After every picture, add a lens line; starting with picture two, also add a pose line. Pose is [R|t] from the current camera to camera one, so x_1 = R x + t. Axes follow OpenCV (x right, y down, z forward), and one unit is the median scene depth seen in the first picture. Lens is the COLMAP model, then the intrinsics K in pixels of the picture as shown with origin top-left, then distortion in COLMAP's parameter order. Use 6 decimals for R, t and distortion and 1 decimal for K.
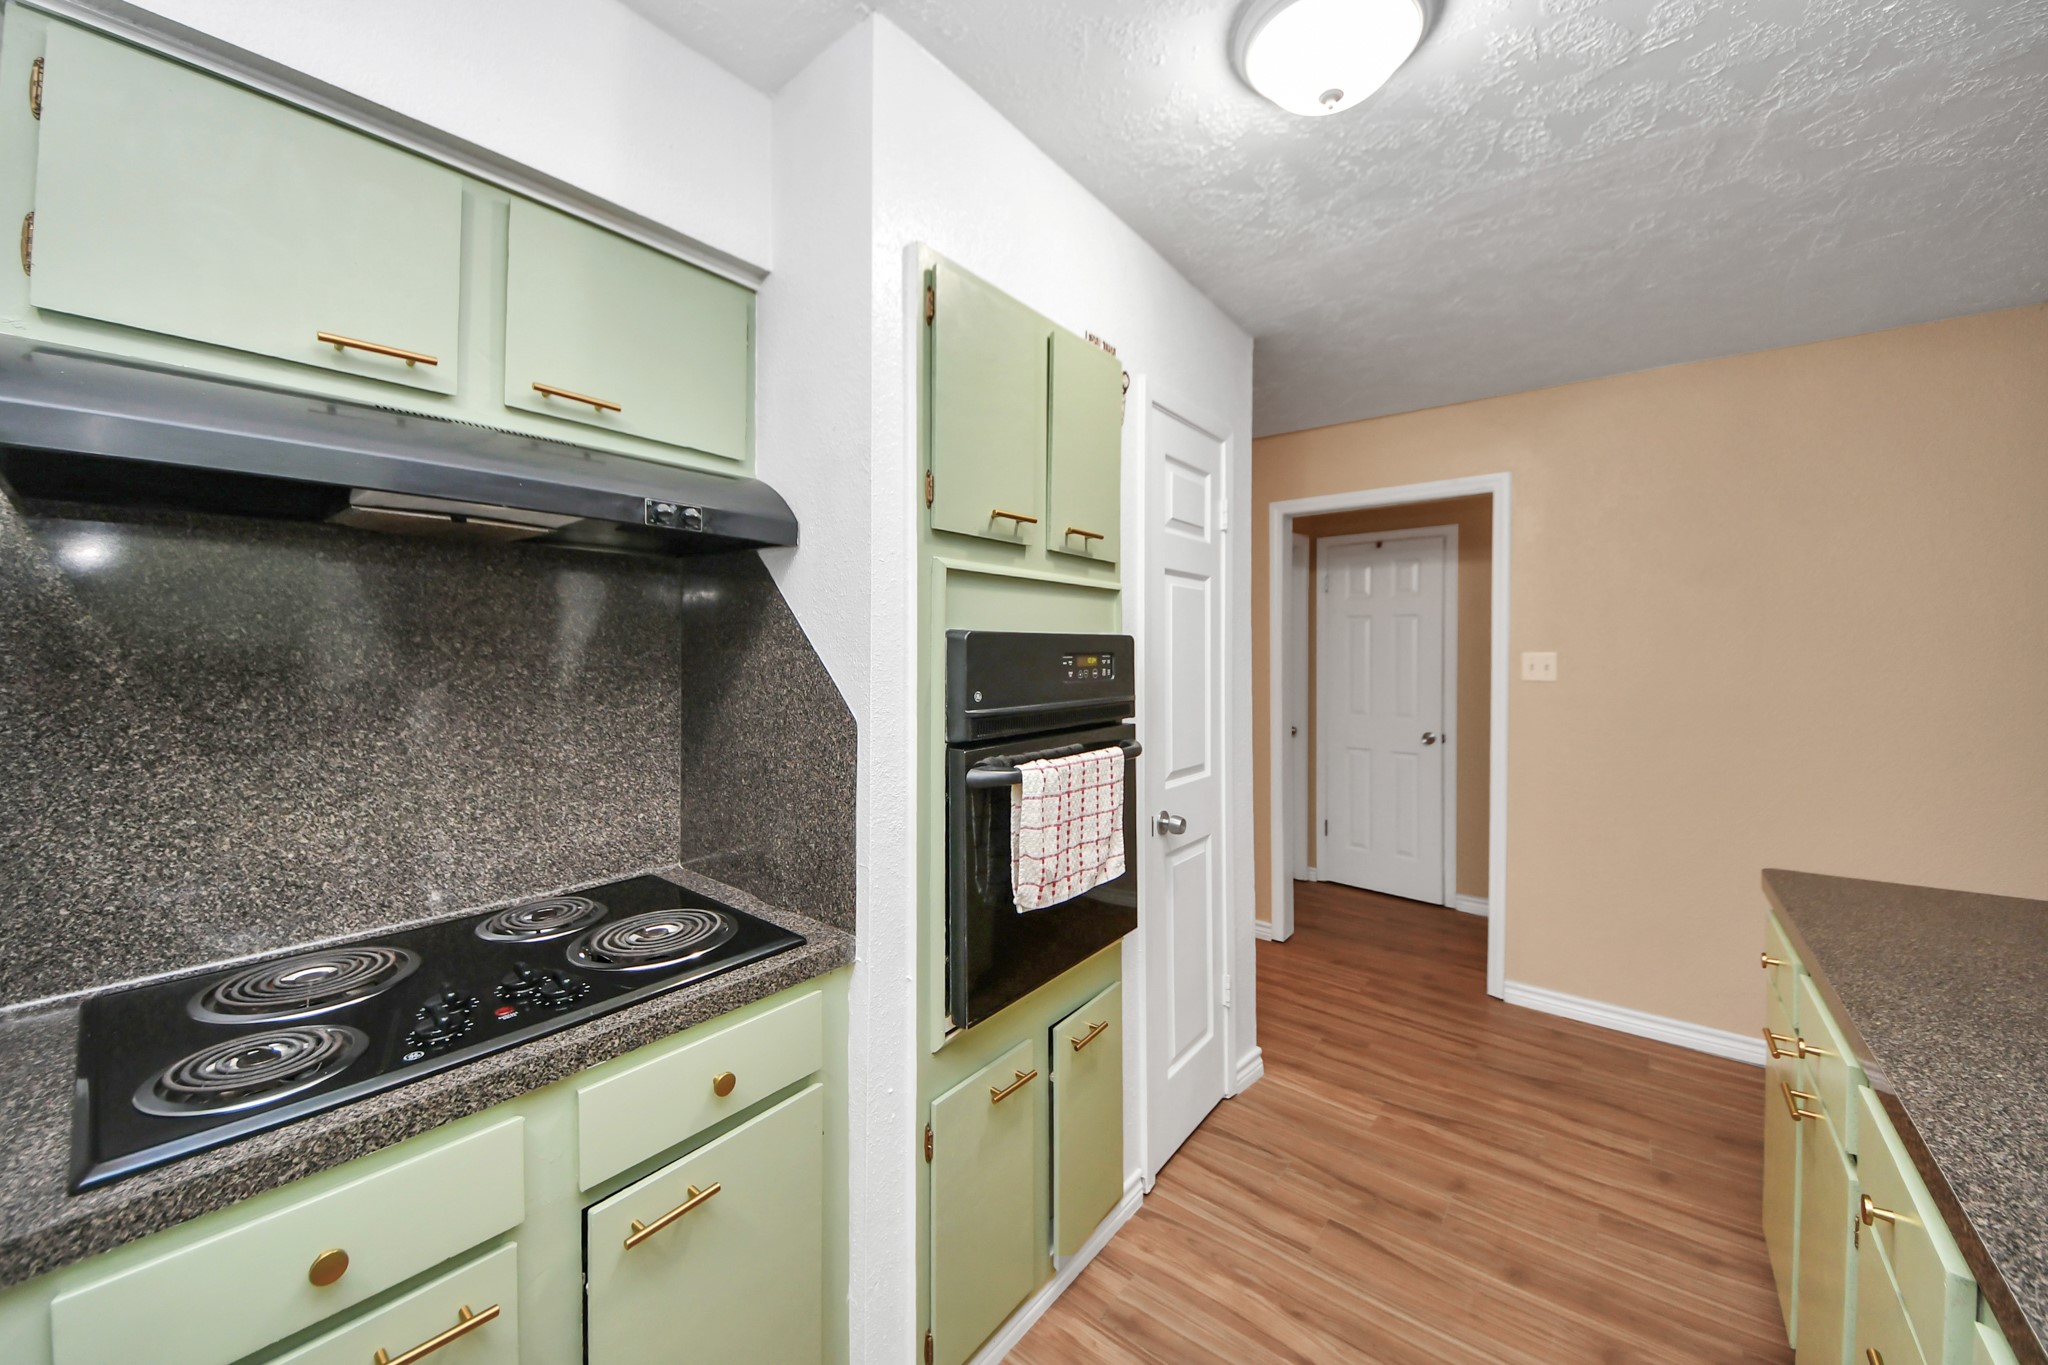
lens RADIAL K [[740.7, 0, 998.2], [0, 740.7, 645.0], [0, 0, 1]] dist [0.044191, -0.023761]
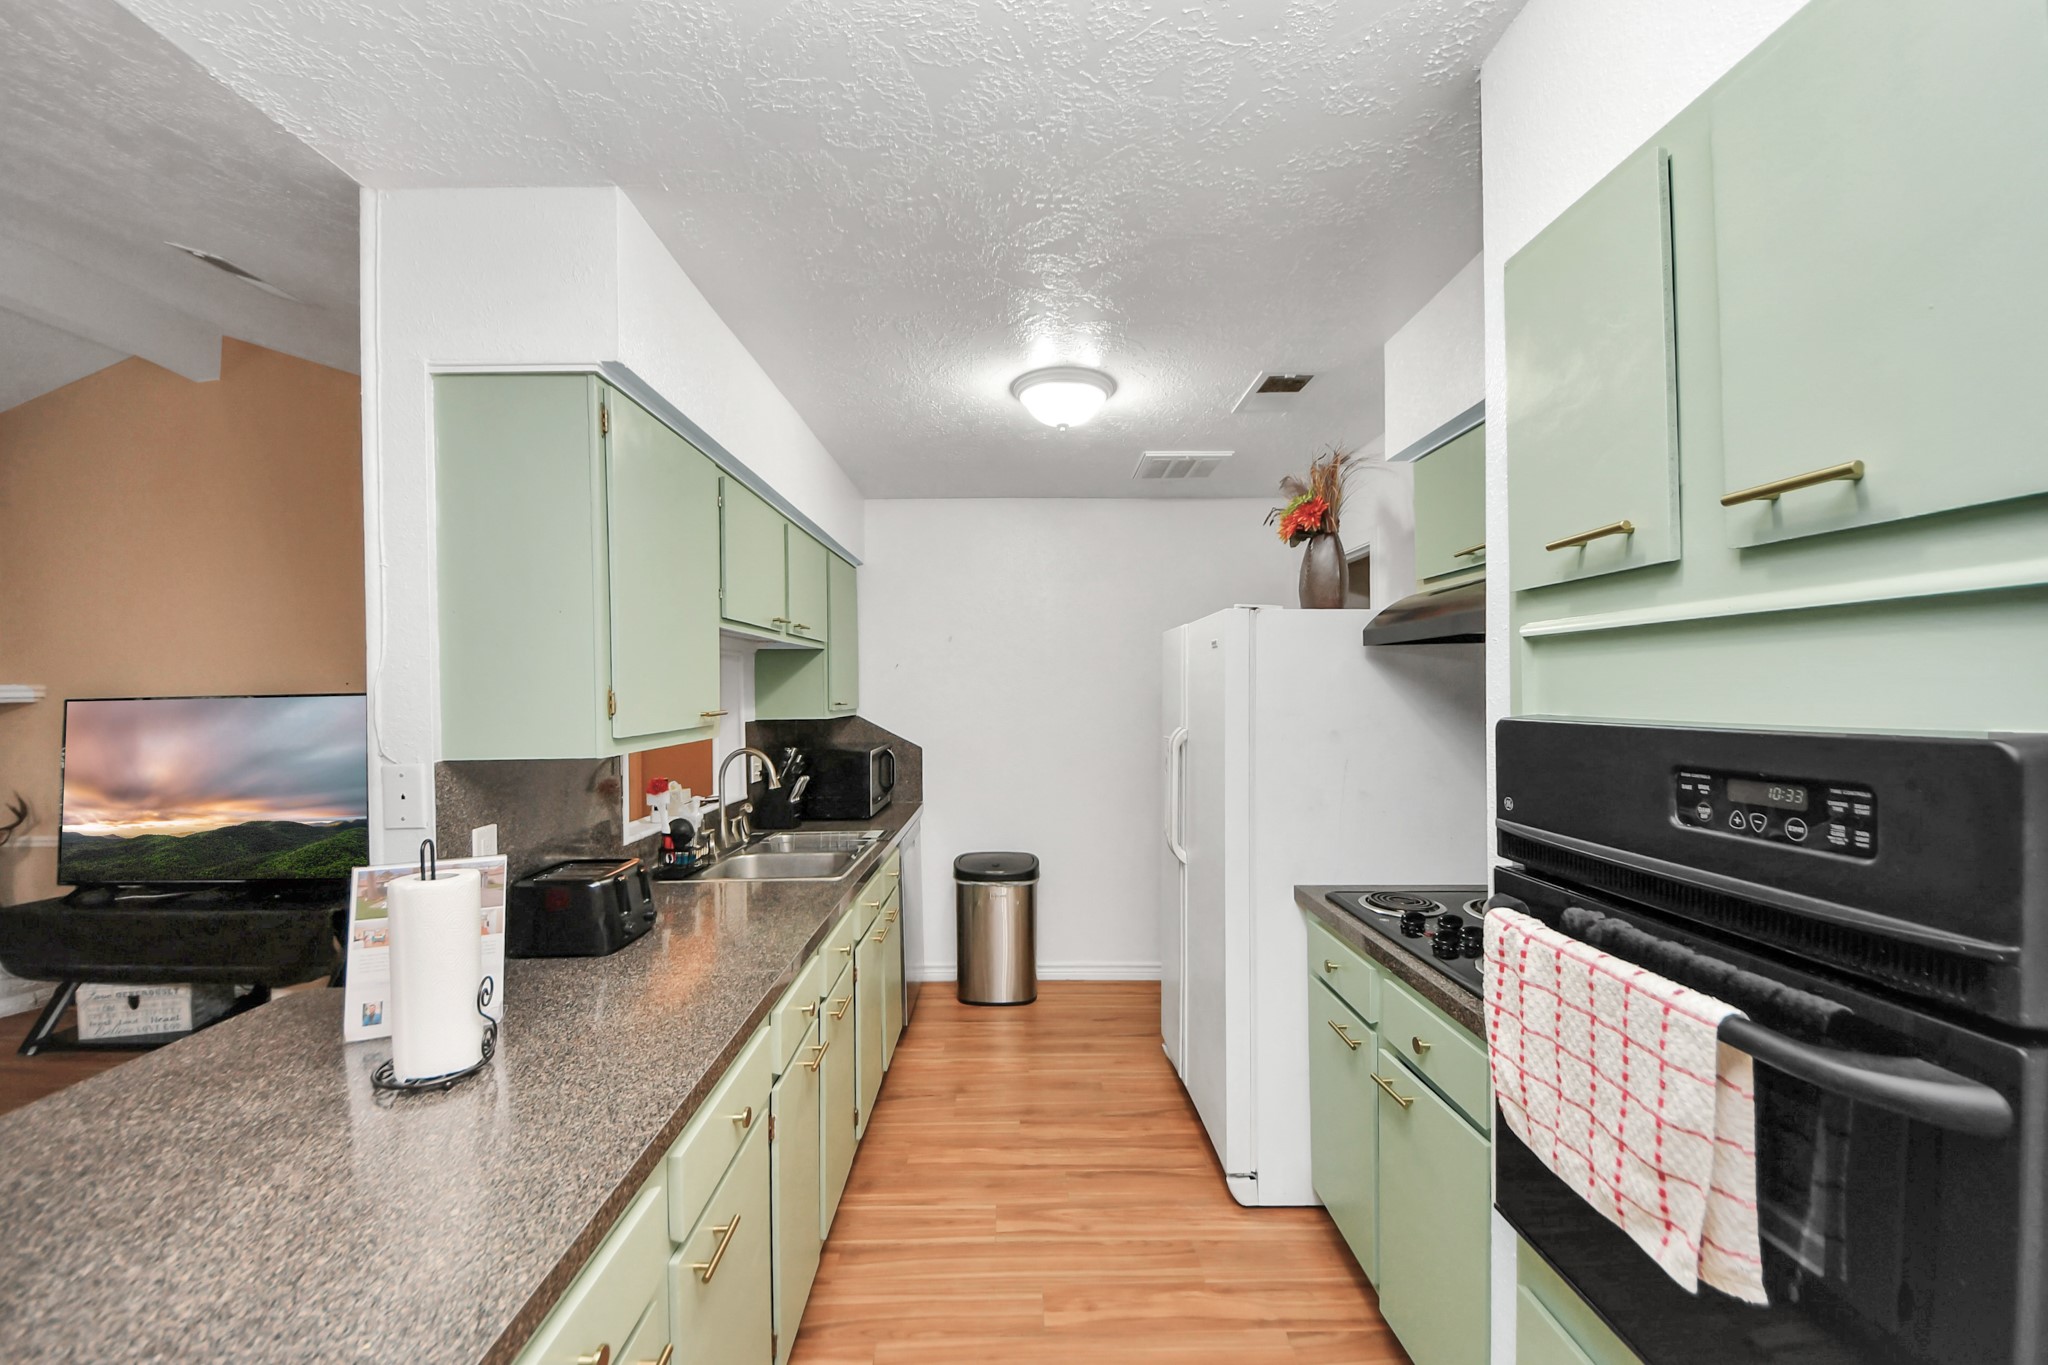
lens RADIAL K [[772.6, 0, 1016.8], [0, 772.6, 700.3], [0, 0, 1]] dist [0.053646, -0.037329]
pose [[-0.767416, 0.004705, -0.641132, 0.793227], [0.001873, 0.999985, 0.005096, -0.037629], [0.641147, 0.002710, -0.767413, 1.162450]]
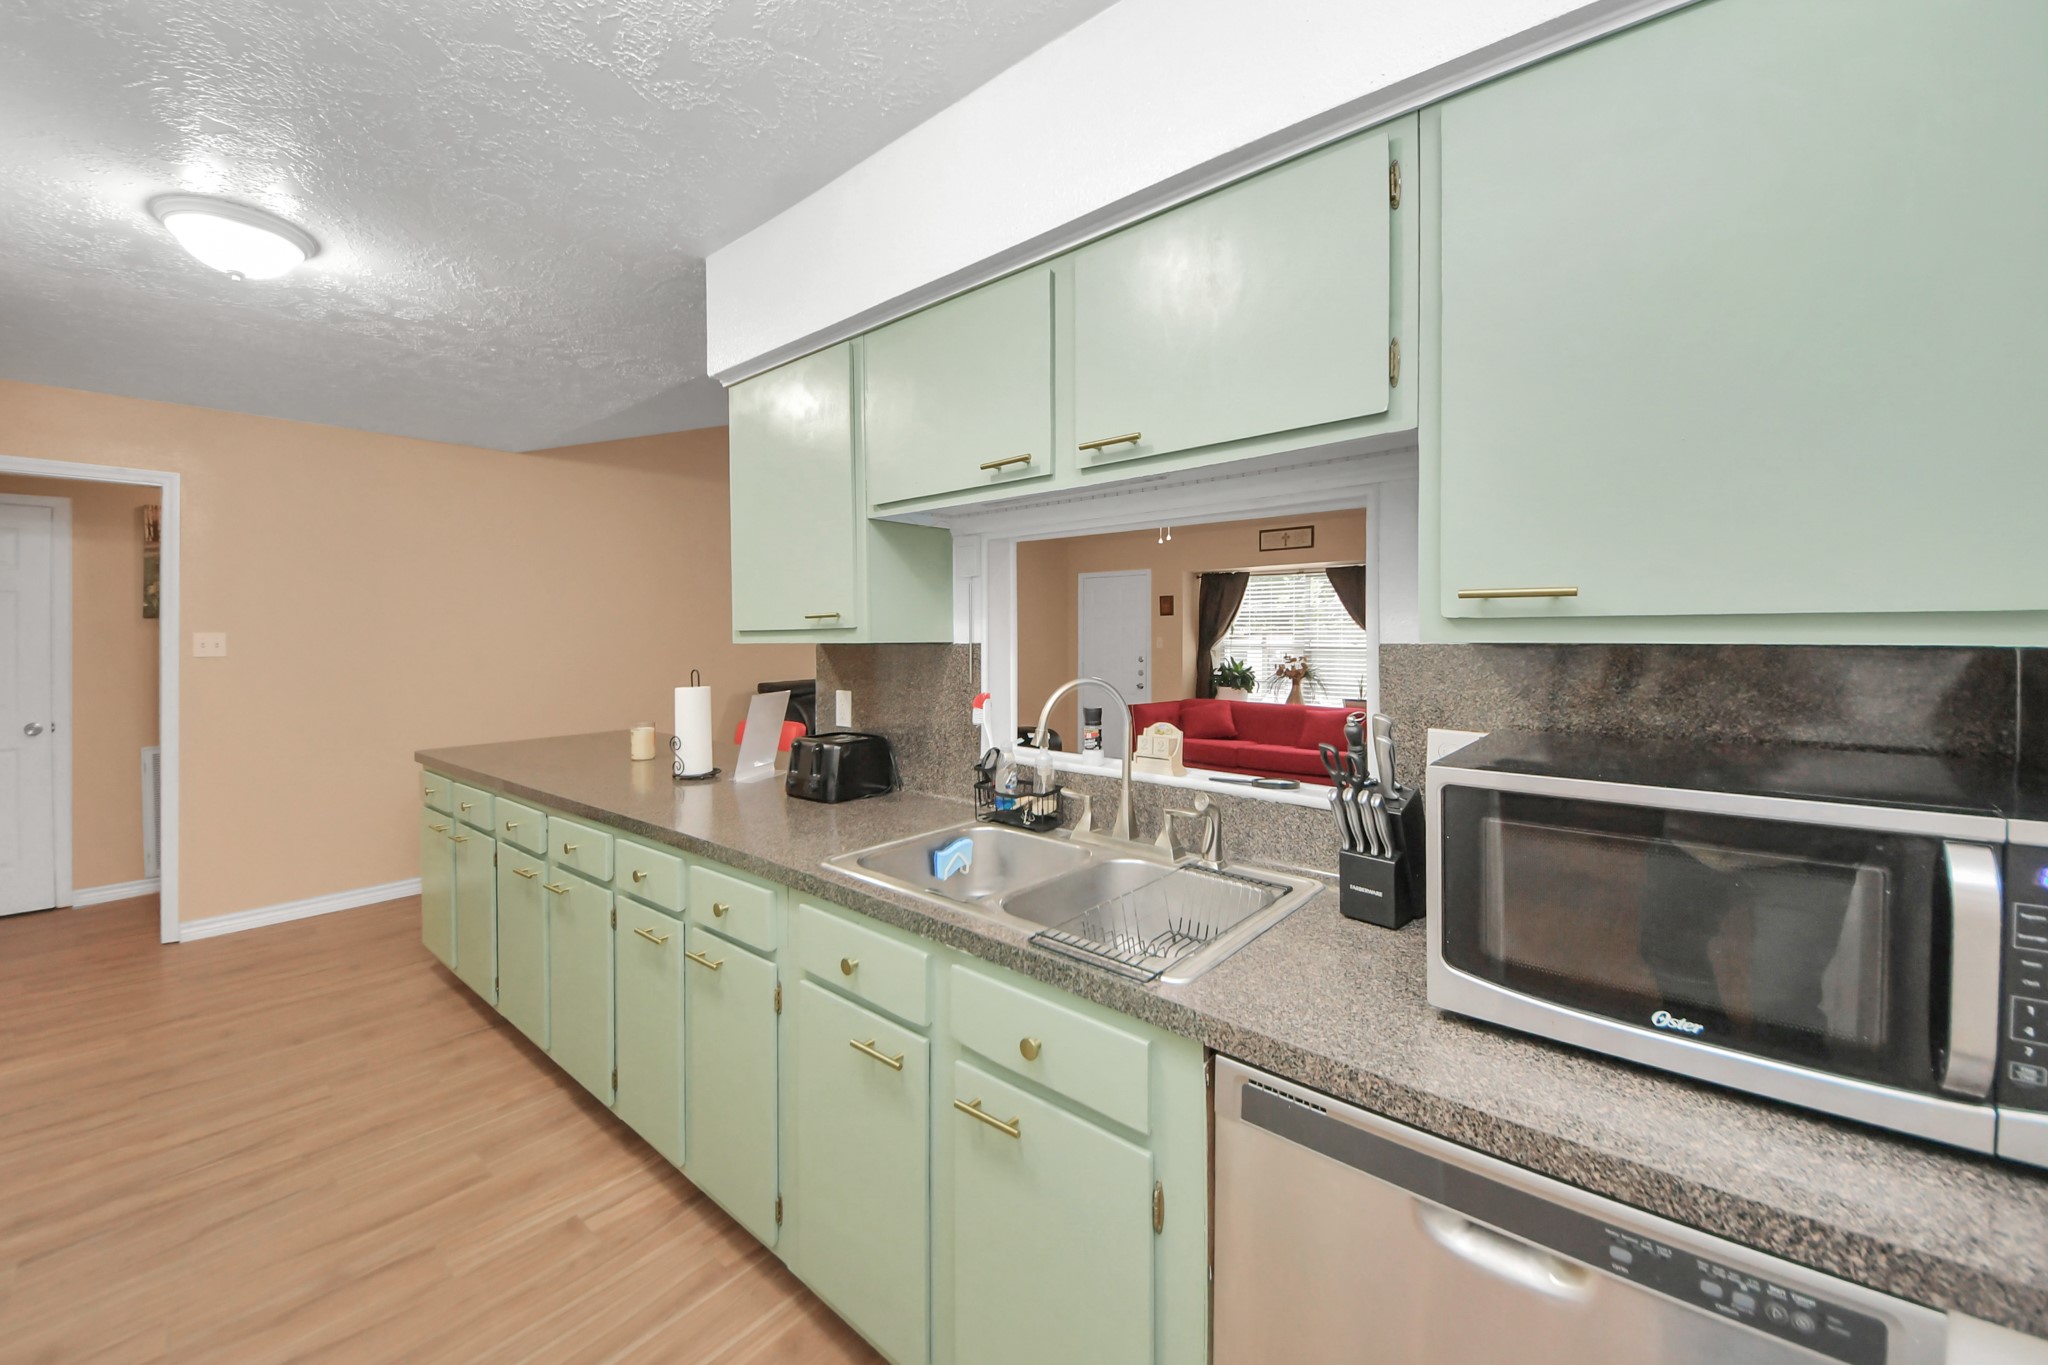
lens RADIAL K [[740.7, 0, 998.2], [0, 740.7, 645.0], [0, 0, 1]] dist [0.044191, -0.023761]
pose [[0.007487, -0.021916, 0.999732, -0.880421], [-0.000161, 0.999760, 0.021918, 0.006236], [-0.999972, -0.000326, 0.007482, -0.463536]]
